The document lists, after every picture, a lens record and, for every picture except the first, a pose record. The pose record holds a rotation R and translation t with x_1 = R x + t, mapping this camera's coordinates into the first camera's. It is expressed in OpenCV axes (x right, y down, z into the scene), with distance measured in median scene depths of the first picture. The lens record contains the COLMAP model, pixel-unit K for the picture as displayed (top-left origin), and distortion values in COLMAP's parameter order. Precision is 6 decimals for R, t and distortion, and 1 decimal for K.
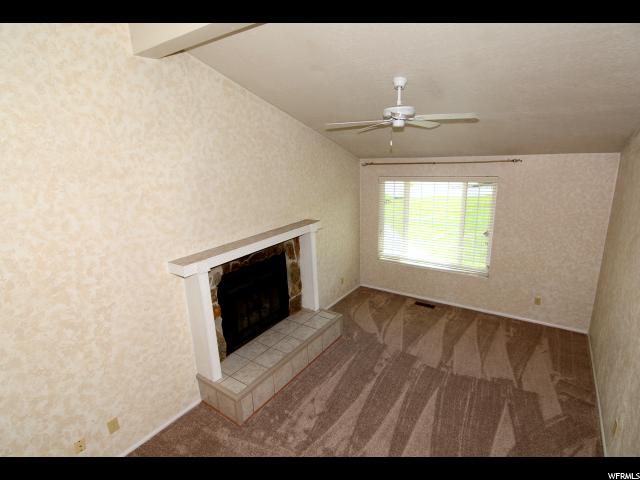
lens RADIAL K [[330.9, 0, 320.0], [0, 330.9, 240.0], [0, 0, 1]] dist [-0.001663, -0.015140]
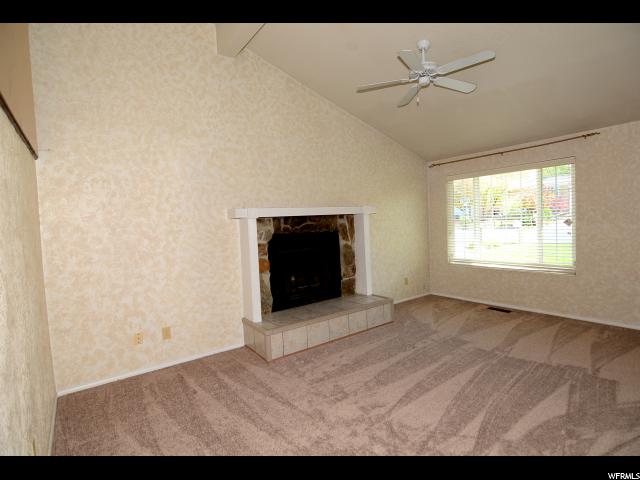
lens RADIAL K [[330.9, 0, 320.0], [0, 330.9, 240.0], [0, 0, 1]] dist [-0.001663, -0.015140]
pose [[0.944599, 0.012874, -0.327973, 0.243443], [-0.075948, 0.980685, -0.180244, 0.333917], [0.319318, 0.195168, 0.927332, -0.009836]]
